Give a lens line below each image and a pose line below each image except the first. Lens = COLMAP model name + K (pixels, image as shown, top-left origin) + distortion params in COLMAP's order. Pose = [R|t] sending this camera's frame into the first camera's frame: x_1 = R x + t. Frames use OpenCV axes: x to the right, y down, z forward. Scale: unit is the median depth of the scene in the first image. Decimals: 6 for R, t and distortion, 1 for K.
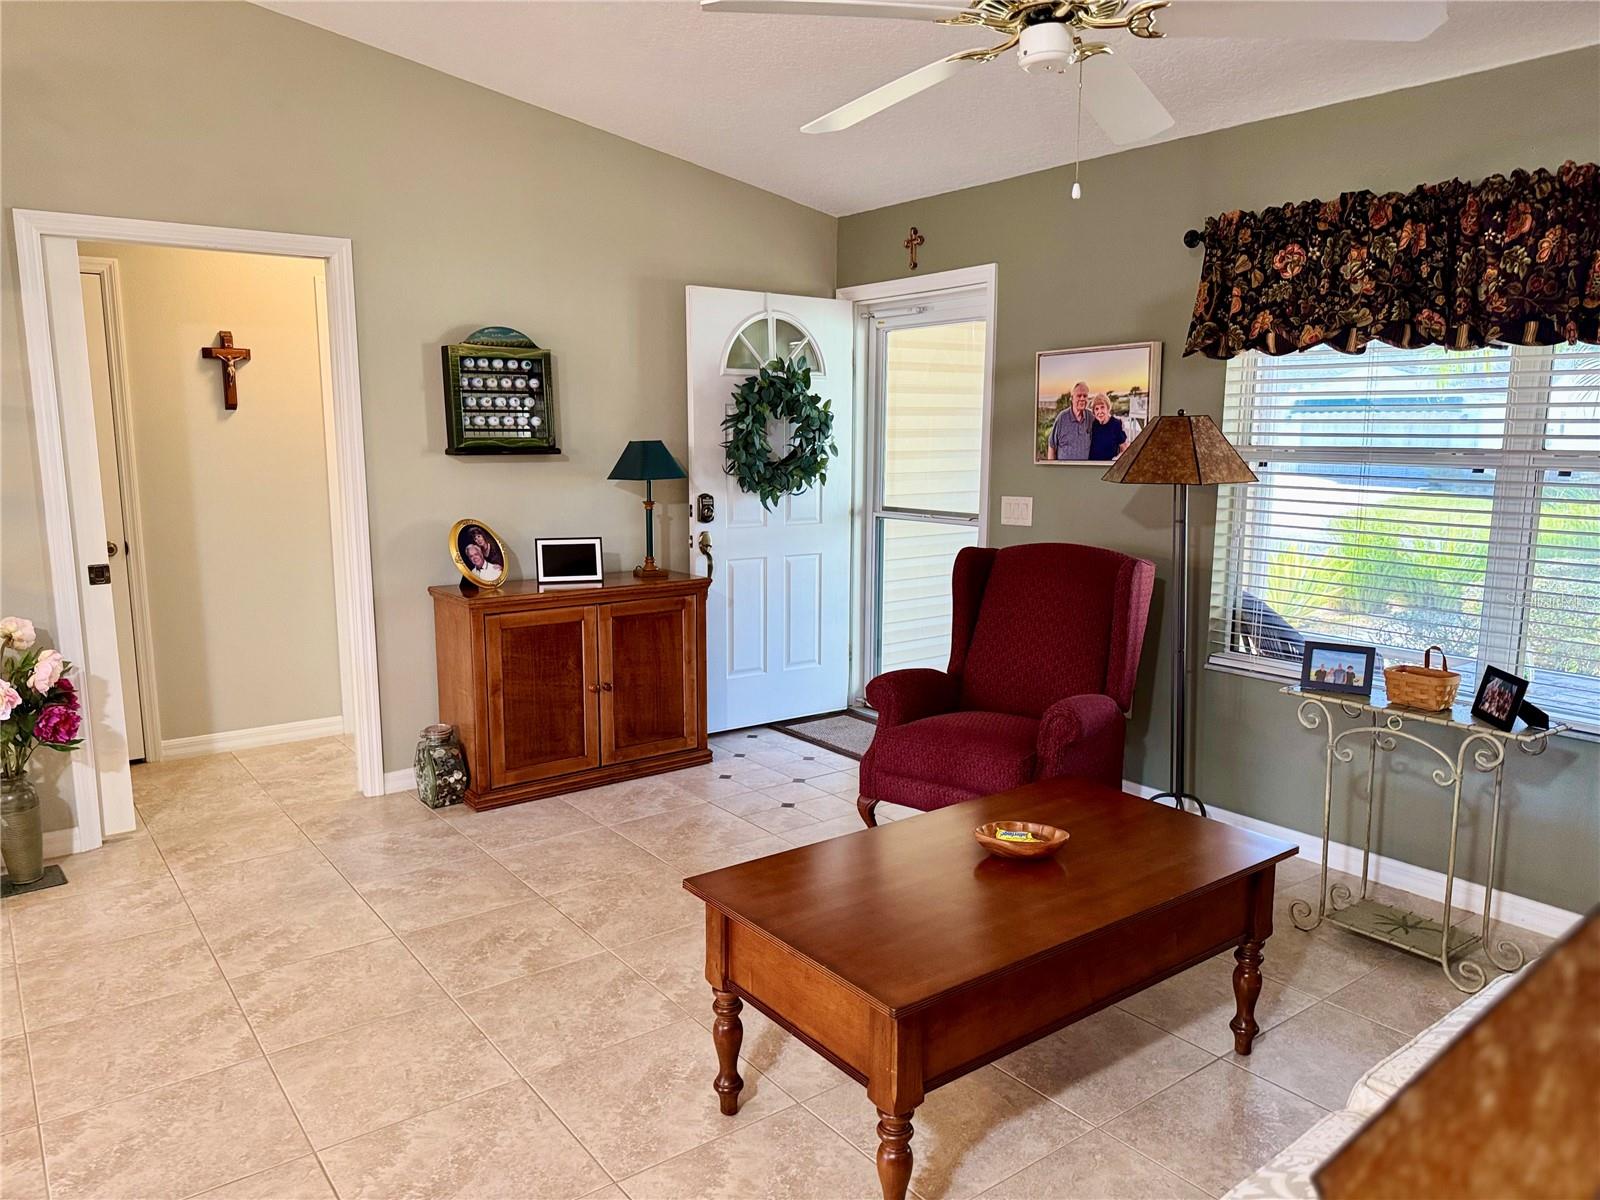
lens RADIAL K [[1122.5, 0, 780.3], [0, 1122.5, 615.1], [0, 0, 1]] dist [0.052861, -0.066560]
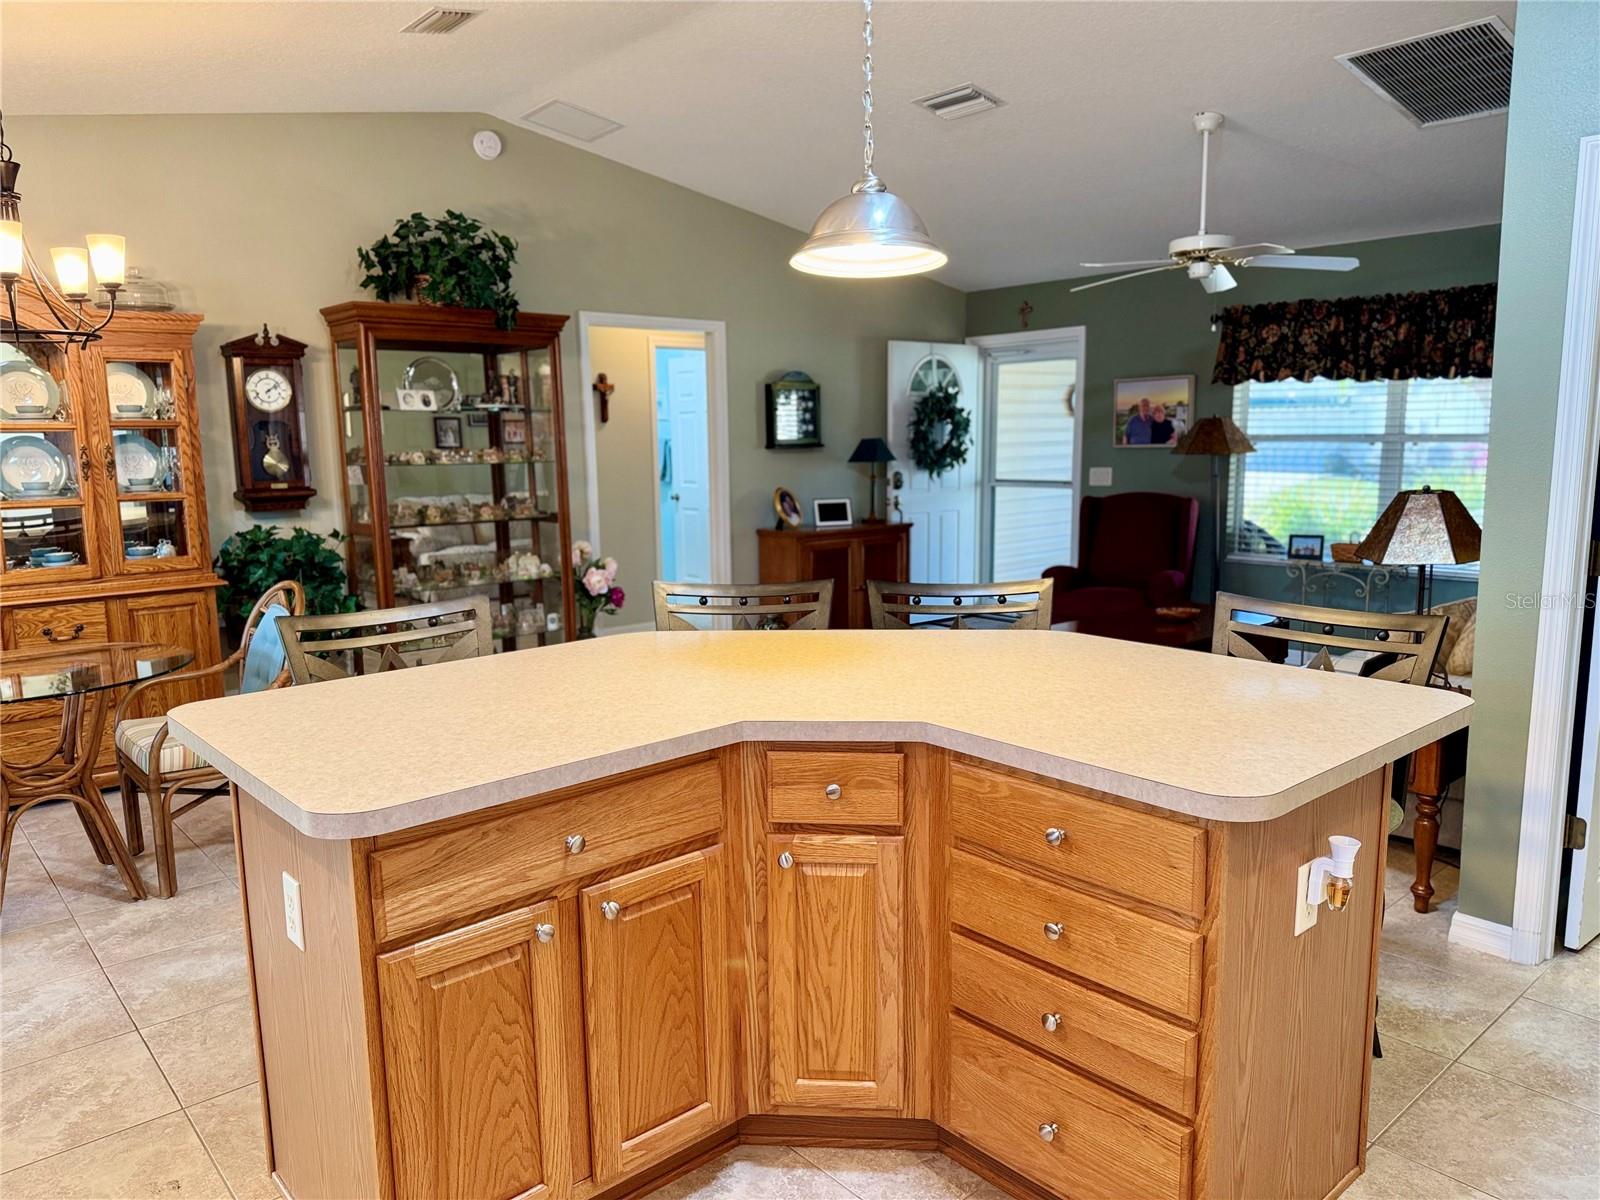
lens RADIAL K [[1115.4, 0, 789.8], [0, 1115.4, 602.7], [0, 0, 1]] dist [0.152628, -0.245933]
pose [[0.996866, -0.024535, 0.075212, -0.443259], [0.025377, 0.999625, -0.010254, 0.115712], [-0.074932, 0.012130, 0.997115, -0.723885]]
